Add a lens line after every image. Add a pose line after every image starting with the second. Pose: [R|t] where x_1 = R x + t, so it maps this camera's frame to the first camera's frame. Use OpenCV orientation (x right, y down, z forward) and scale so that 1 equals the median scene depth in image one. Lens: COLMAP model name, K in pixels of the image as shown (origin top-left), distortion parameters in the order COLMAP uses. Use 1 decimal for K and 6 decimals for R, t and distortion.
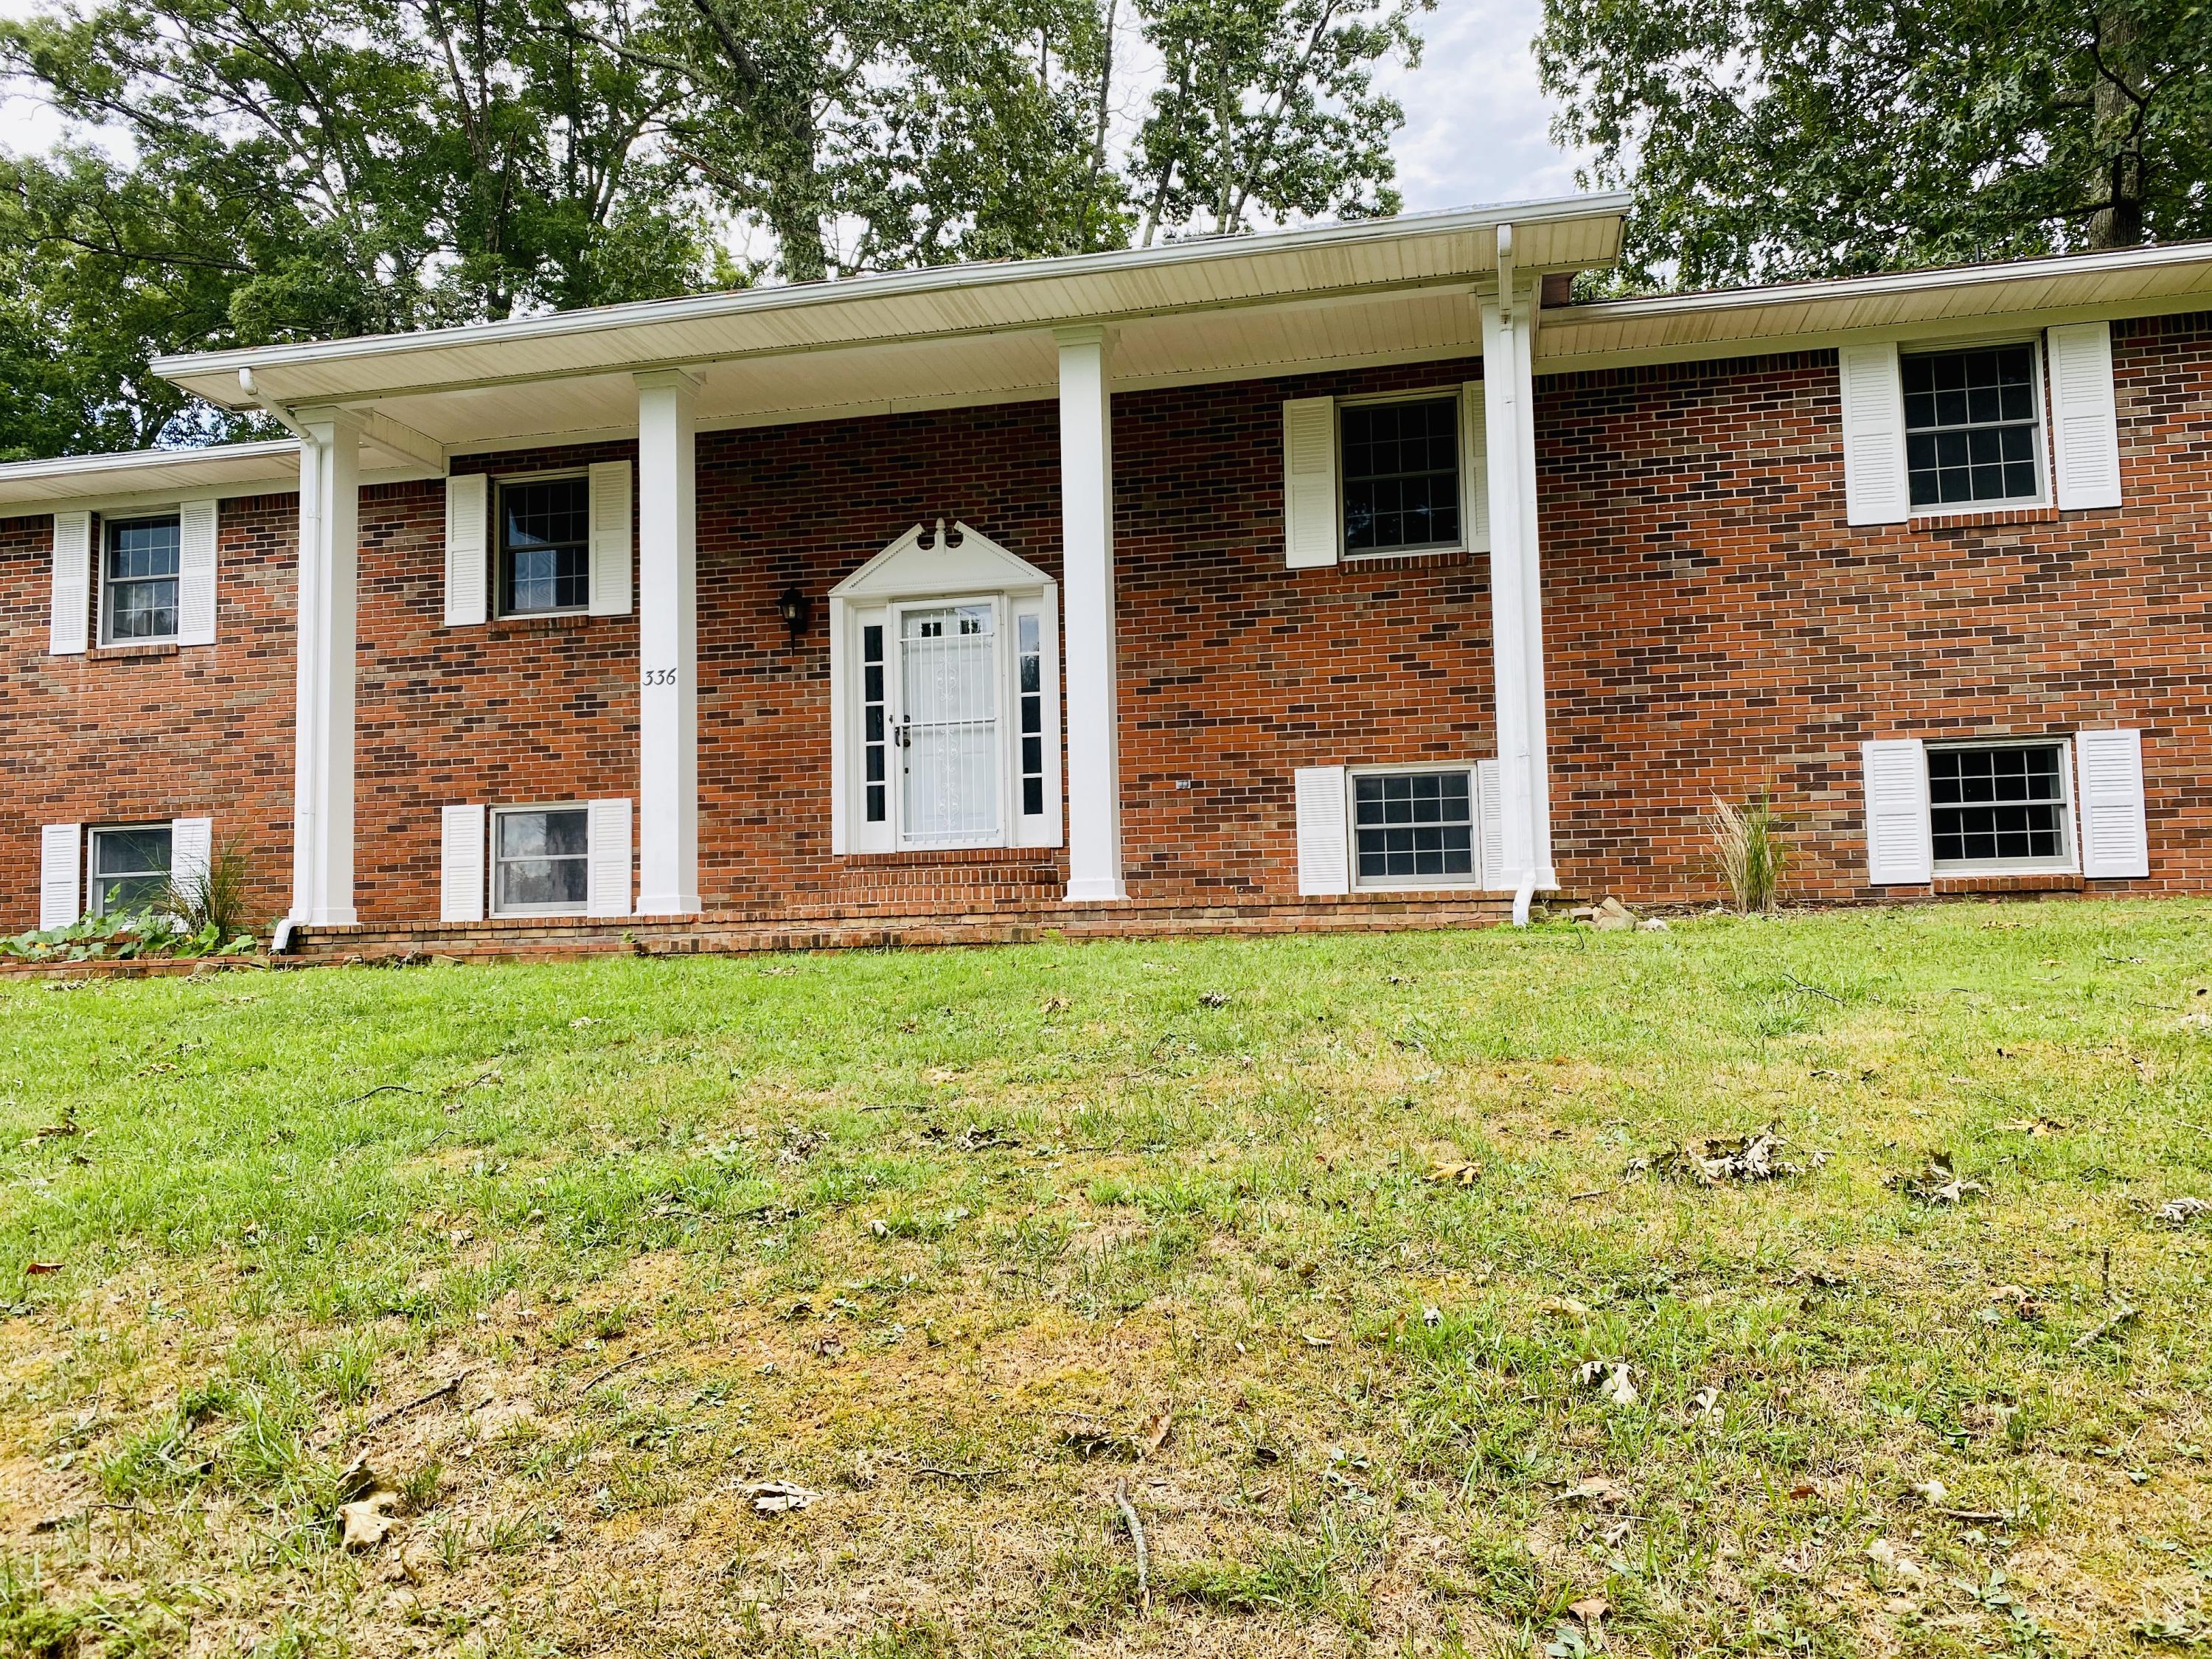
lens RADIAL K [[1708.3, 0, 1085.1], [0, 1708.3, 813.6], [0, 0, 1]] dist [0.061581, -0.082560]
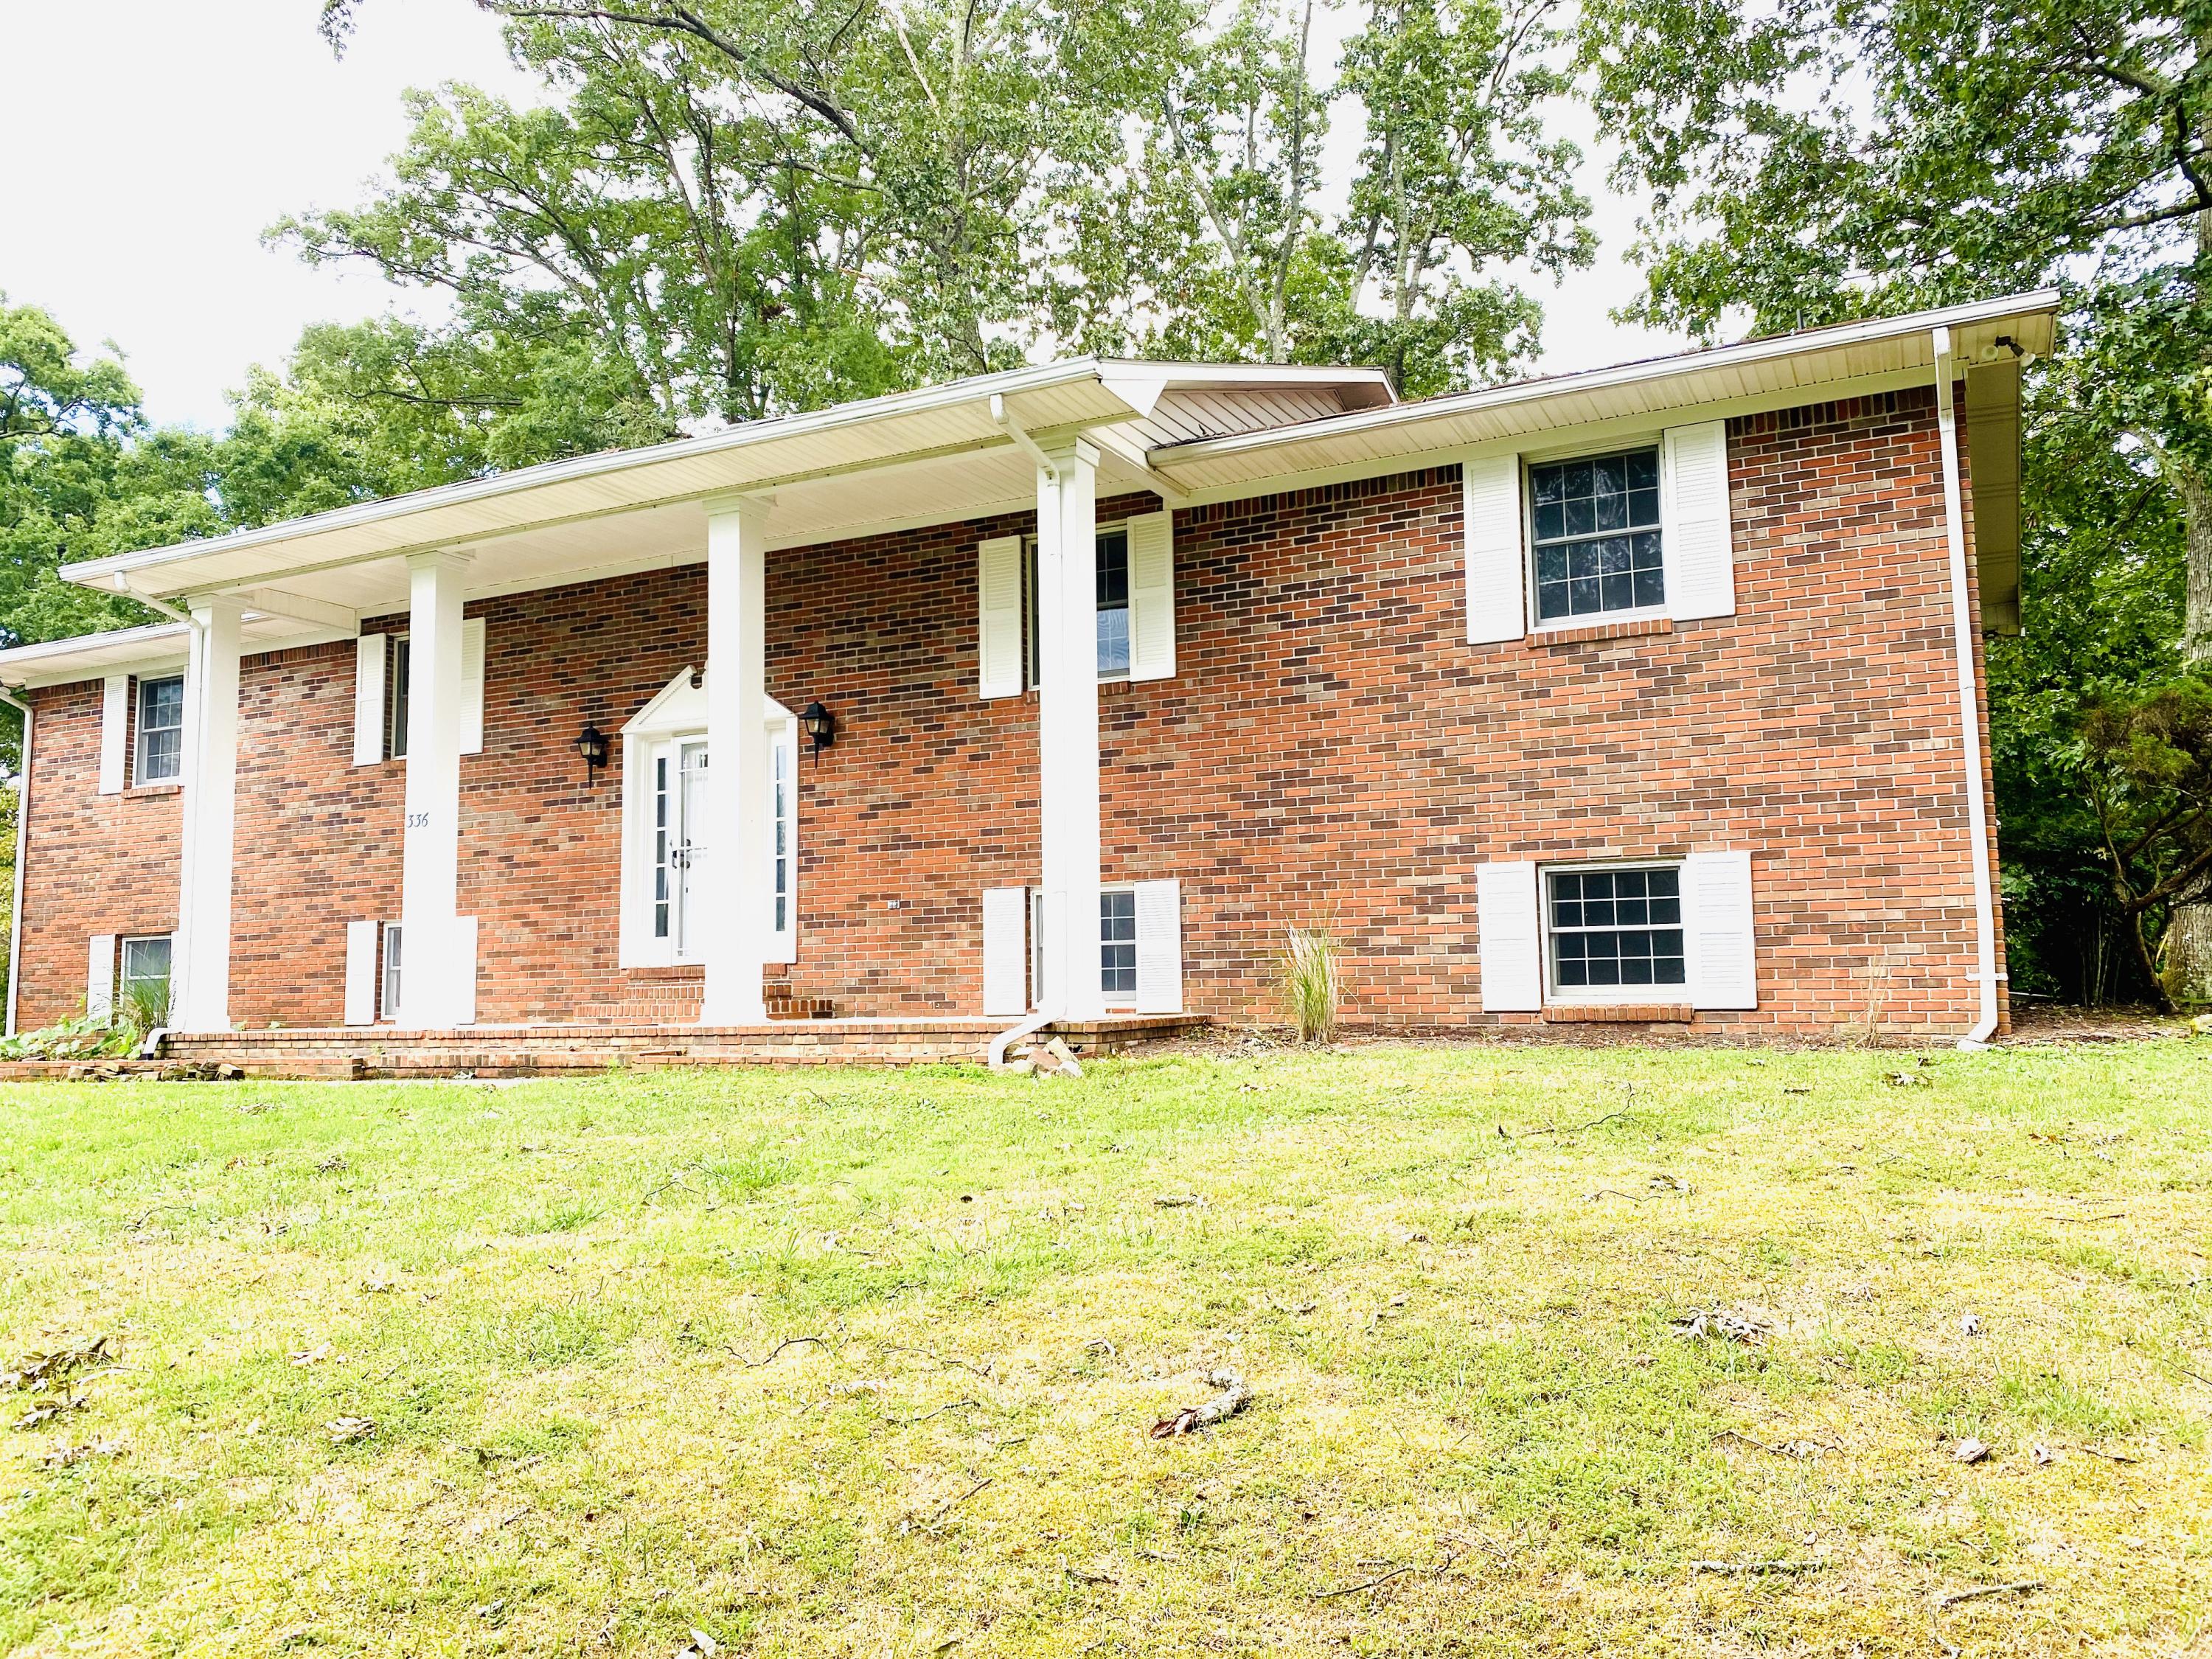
lens RADIAL K [[1708.3, 0, 1085.1], [0, 1708.3, 813.6], [0, 0, 1]] dist [0.061581, -0.082560]
pose [[0.968434, -0.020623, -0.248416, 0.447410], [0.015113, 0.999596, -0.024071, -0.047307], [0.248812, 0.019557, 0.968354, -0.000187]]
